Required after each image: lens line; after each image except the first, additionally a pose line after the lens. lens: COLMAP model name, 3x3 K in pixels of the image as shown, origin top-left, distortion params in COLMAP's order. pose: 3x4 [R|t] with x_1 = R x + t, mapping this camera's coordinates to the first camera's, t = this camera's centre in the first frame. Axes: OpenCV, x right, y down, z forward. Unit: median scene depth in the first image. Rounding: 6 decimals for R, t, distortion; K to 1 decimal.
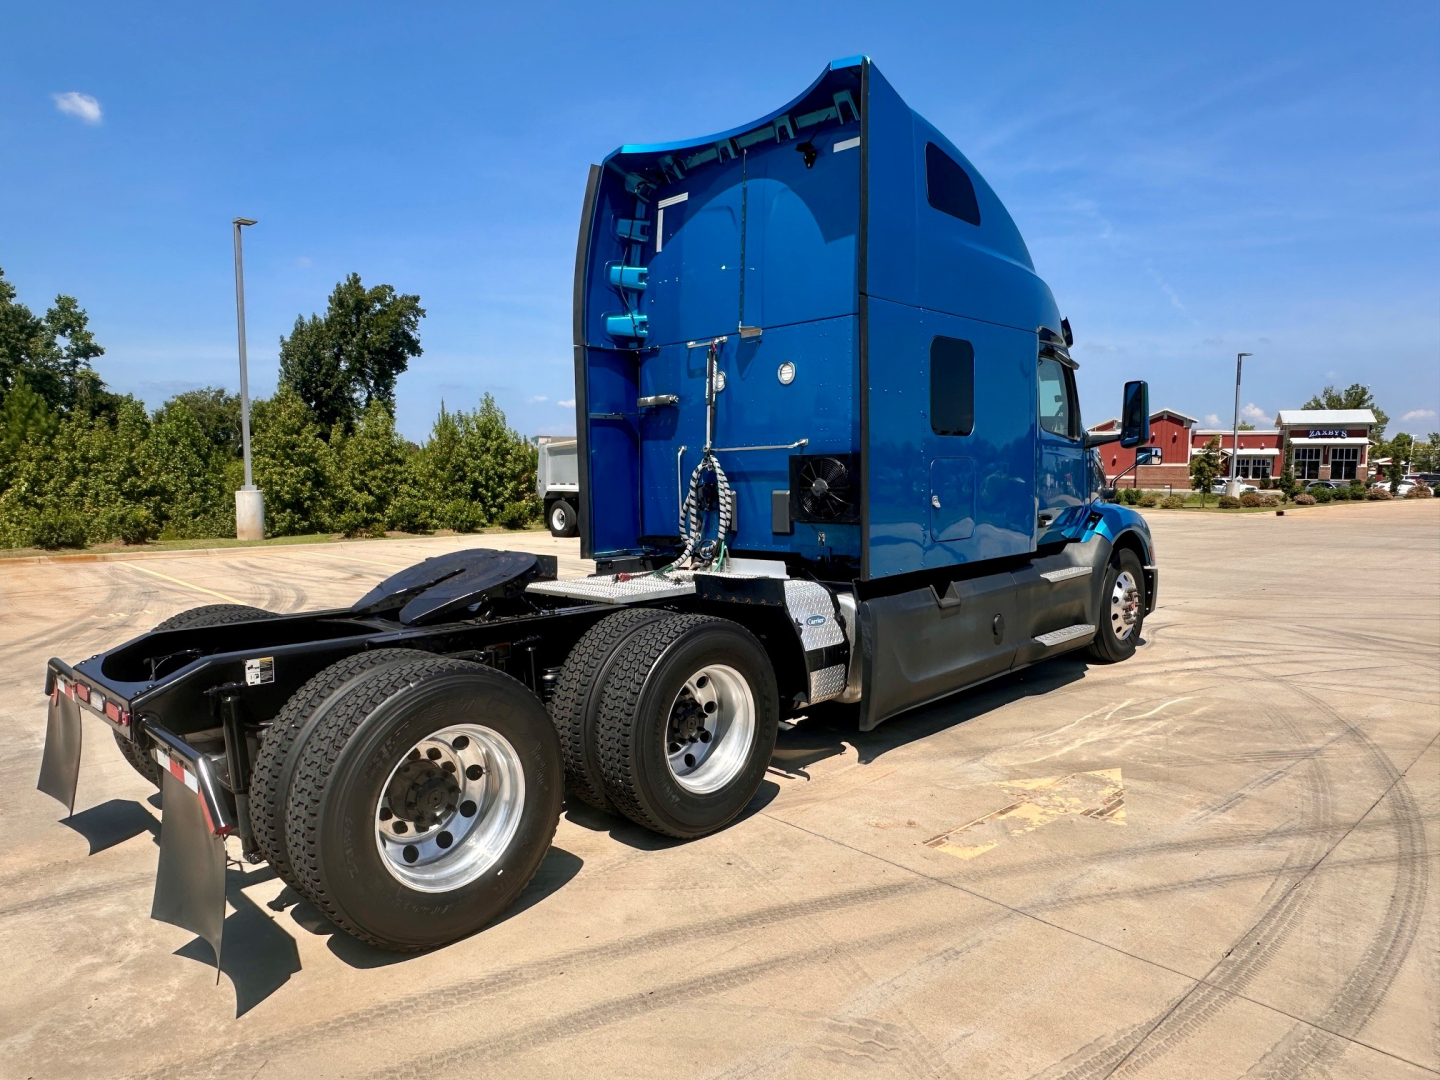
lens RADIAL K [[931.5, 0, 709.1], [0, 931.5, 547.6], [0, 0, 1]] dist [-0.005408, 0.003082]
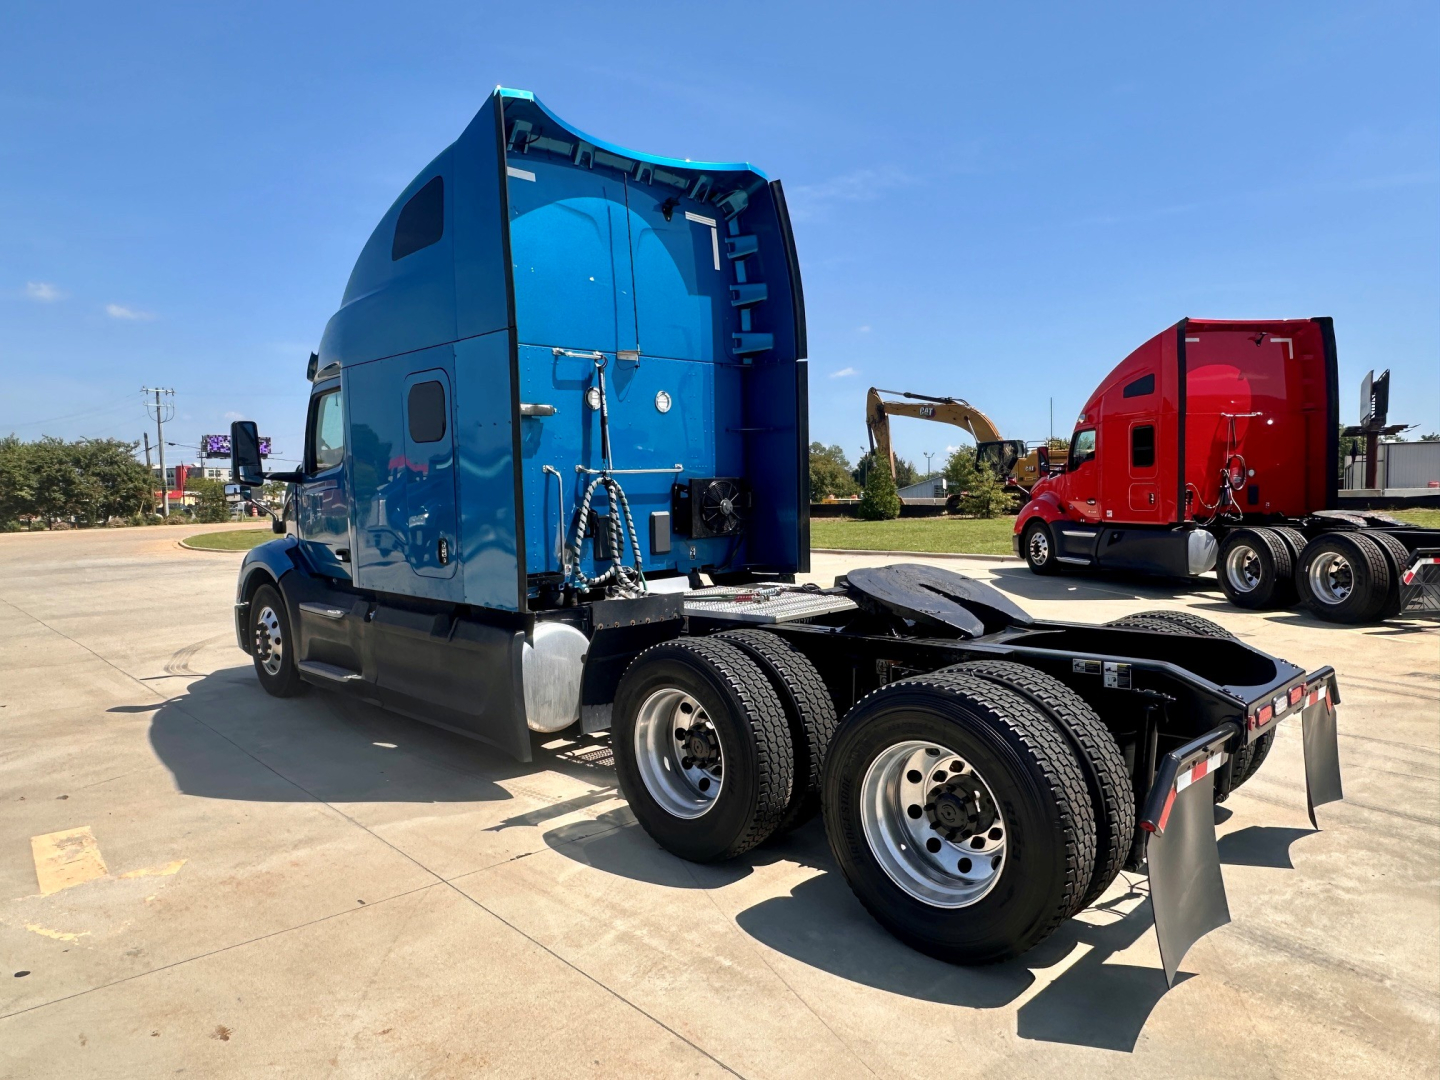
lens RADIAL K [[931.5, 0, 717.9], [0, 931.5, 536.7], [0, 0, 1]] dist [-0.005408, 0.003082]
pose [[0.006977, -0.040350, 0.999161, -0.953287], [0.100488, 0.994156, 0.039446, -0.066629], [-0.994914, 0.100128, 0.010991, 0.904424]]
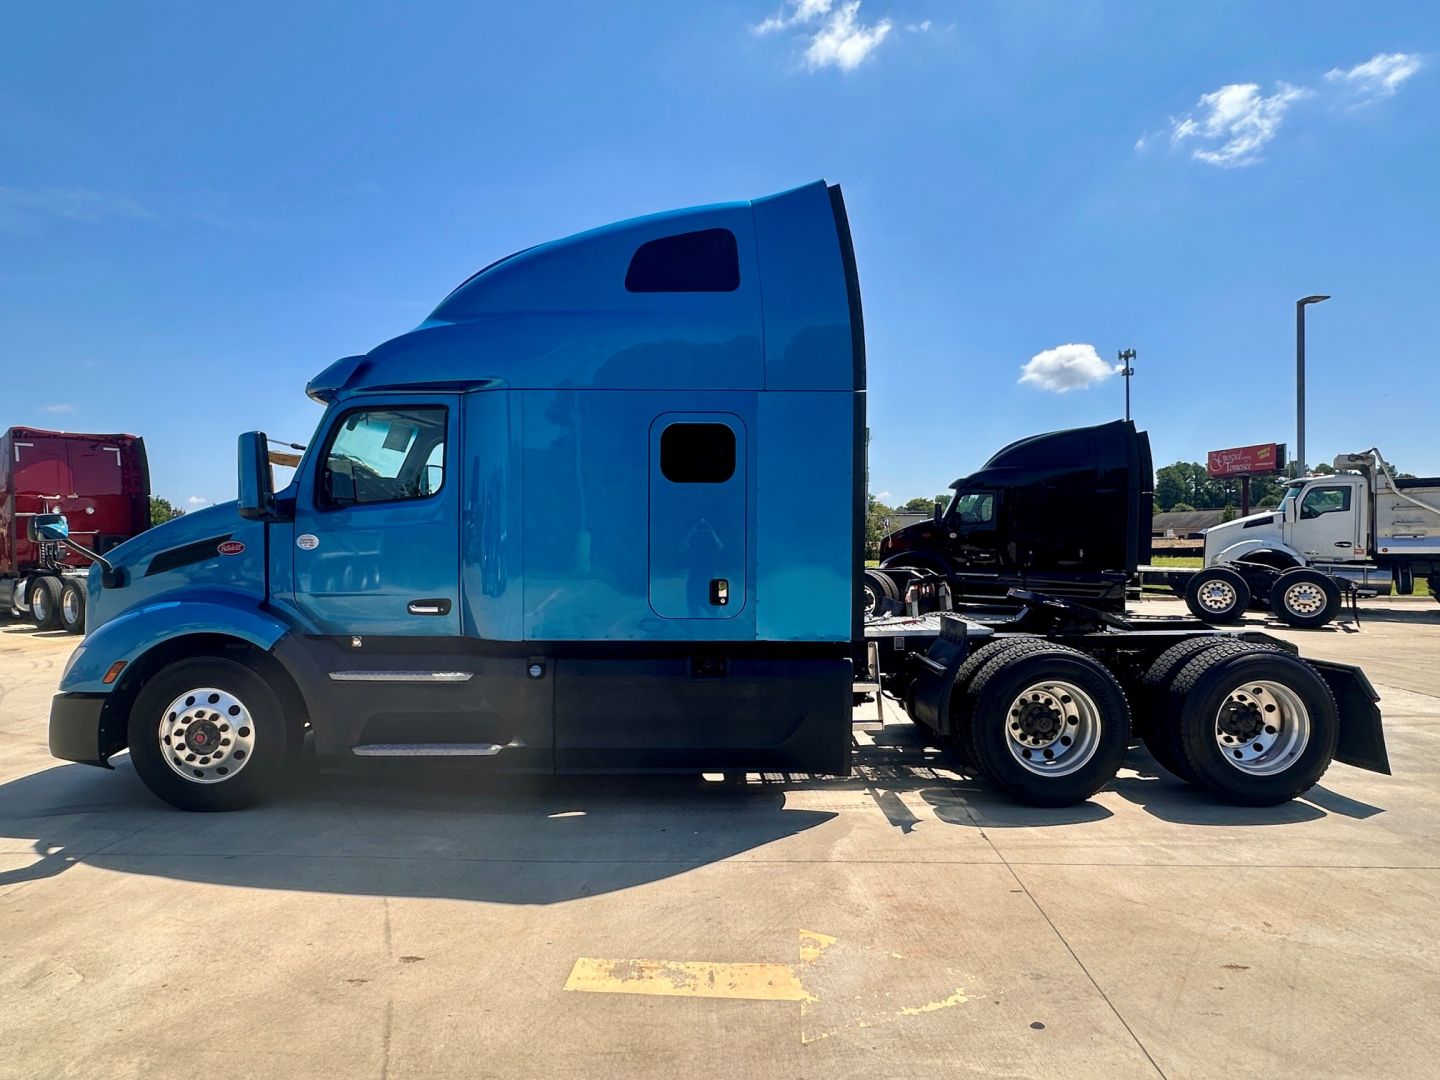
lens RADIAL K [[845.4, 0, 724.9], [0, 845.4, 537.5], [0, 0, 1]] dist [0.000191, -0.000591]
pose [[-0.715613, 0.011104, 0.698409, -0.635211], [0.066188, 0.996453, 0.051976, -0.139904], [-0.695354, 0.083421, -0.713809, 1.768832]]
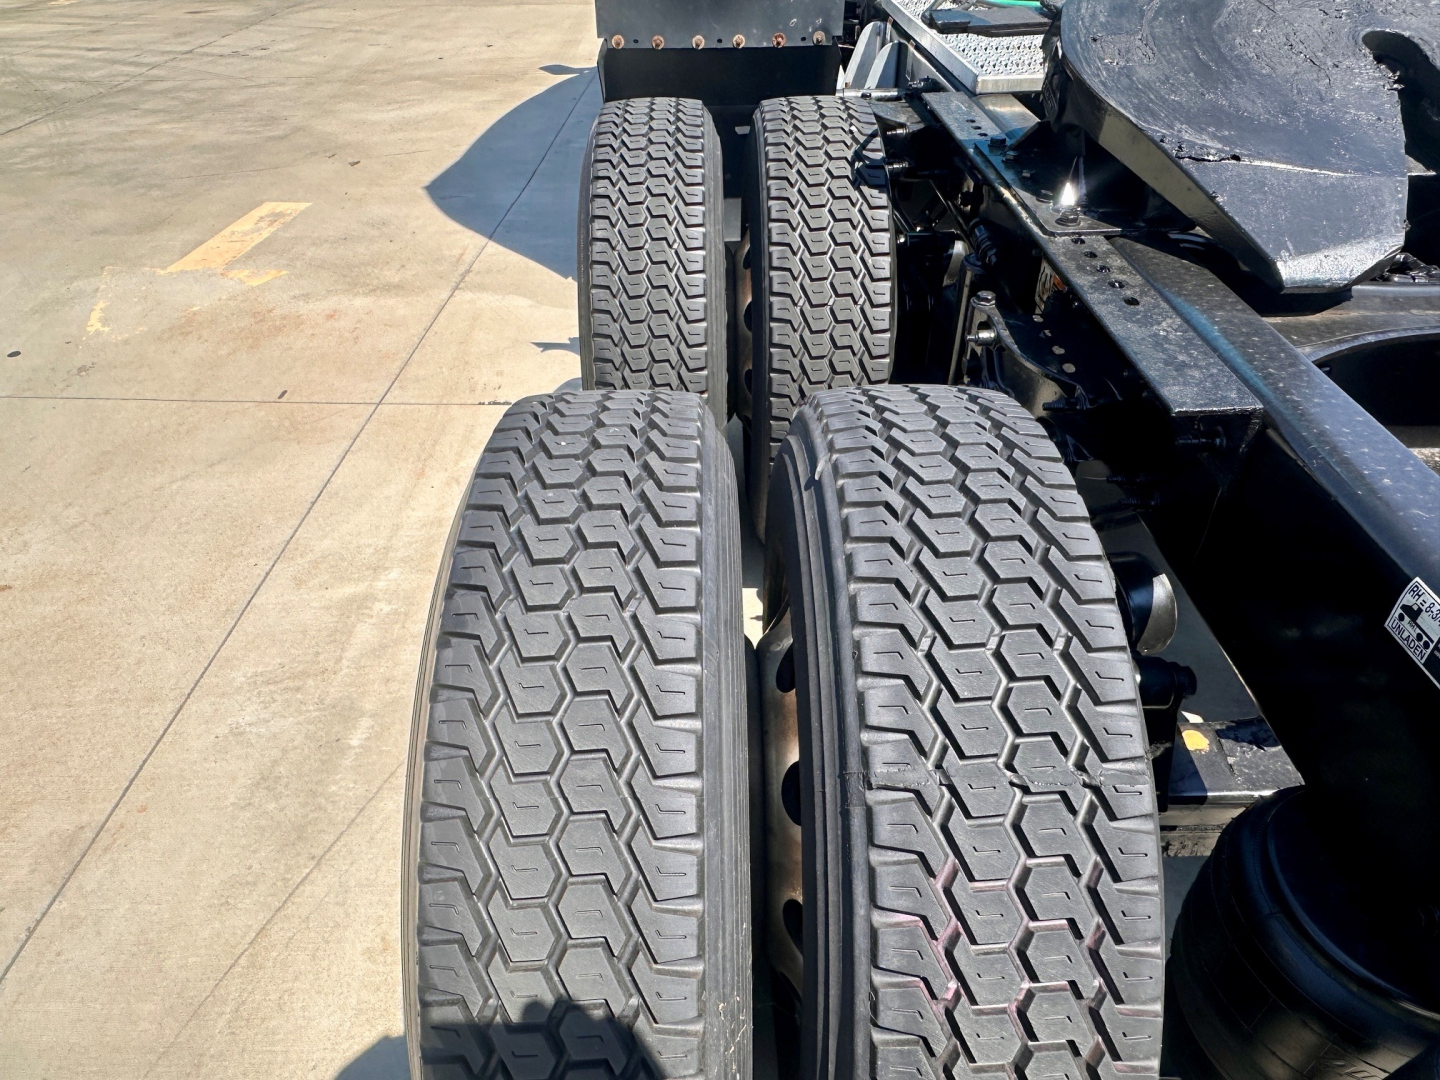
lens RADIAL K [[931.5, 0, 703.1], [0, 931.5, 554.9], [0, 0, 1]] dist [-0.005408, 0.003082]
pose [[0.720295, -0.437847, 0.538019, -0.482306], [0.072789, 0.819042, 0.569098, -0.016961], [-0.689838, -0.370756, 0.621822, 0.681486]]
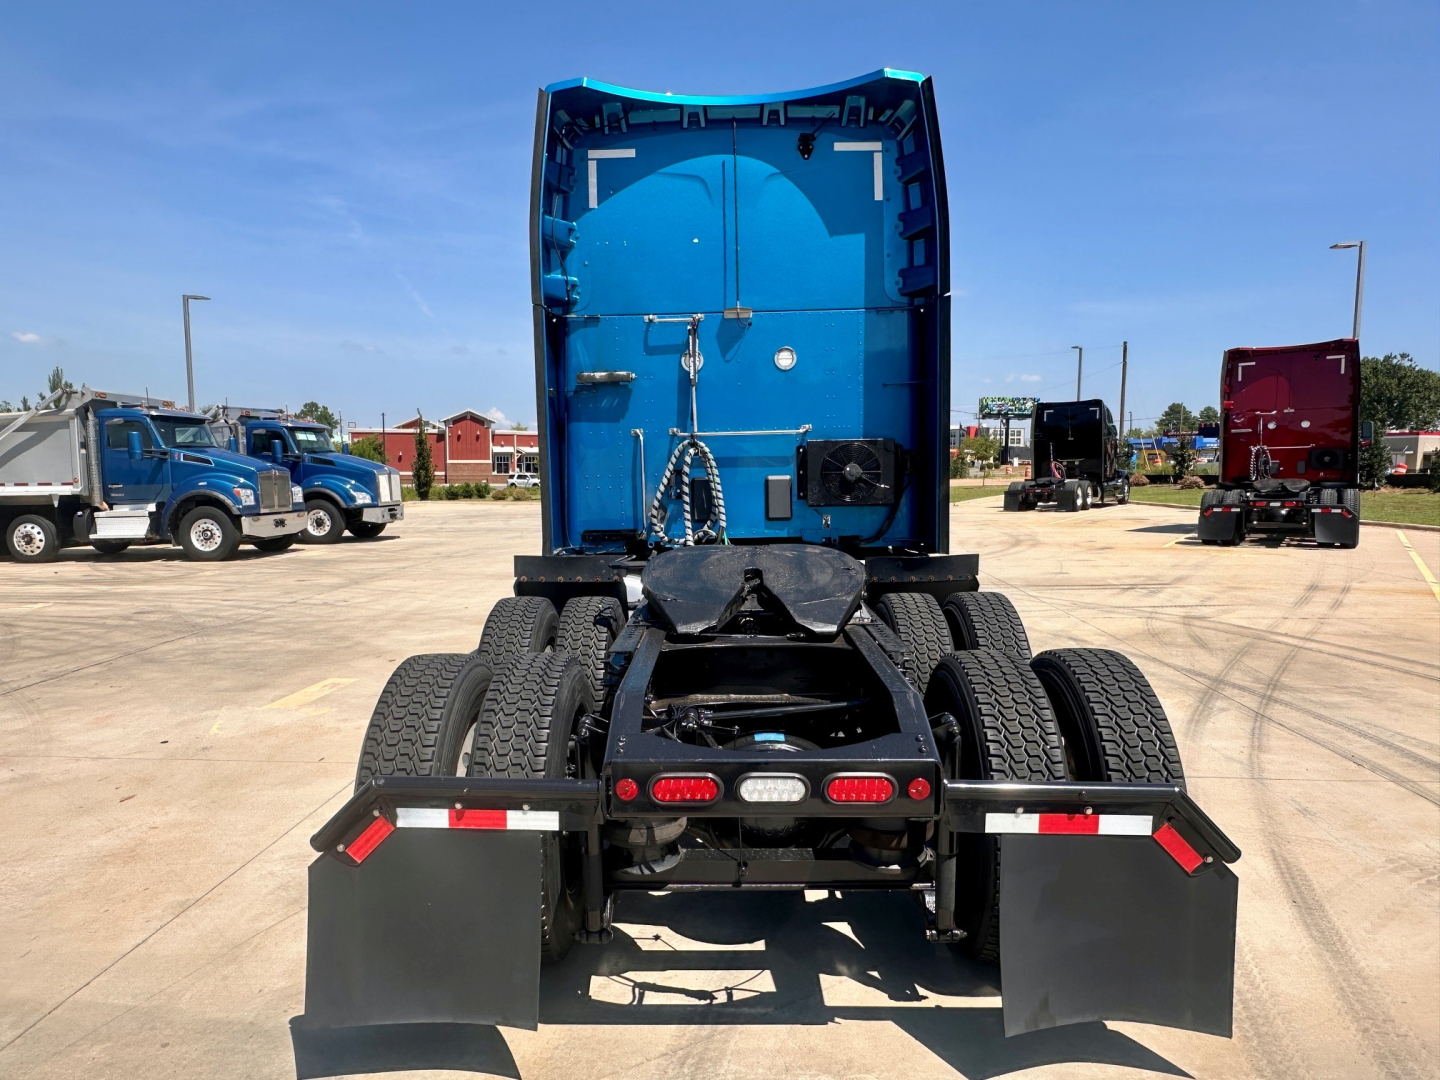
lens RADIAL K [[931.5, 0, 715.3], [0, 931.5, 546.2], [0, 0, 1]] dist [-0.005408, 0.003082]
pose [[0.726073, -0.061060, 0.684902, -0.646788], [0.060072, 0.997874, 0.025279, -0.014438], [-0.684989, 0.022789, 0.728197, 0.311255]]
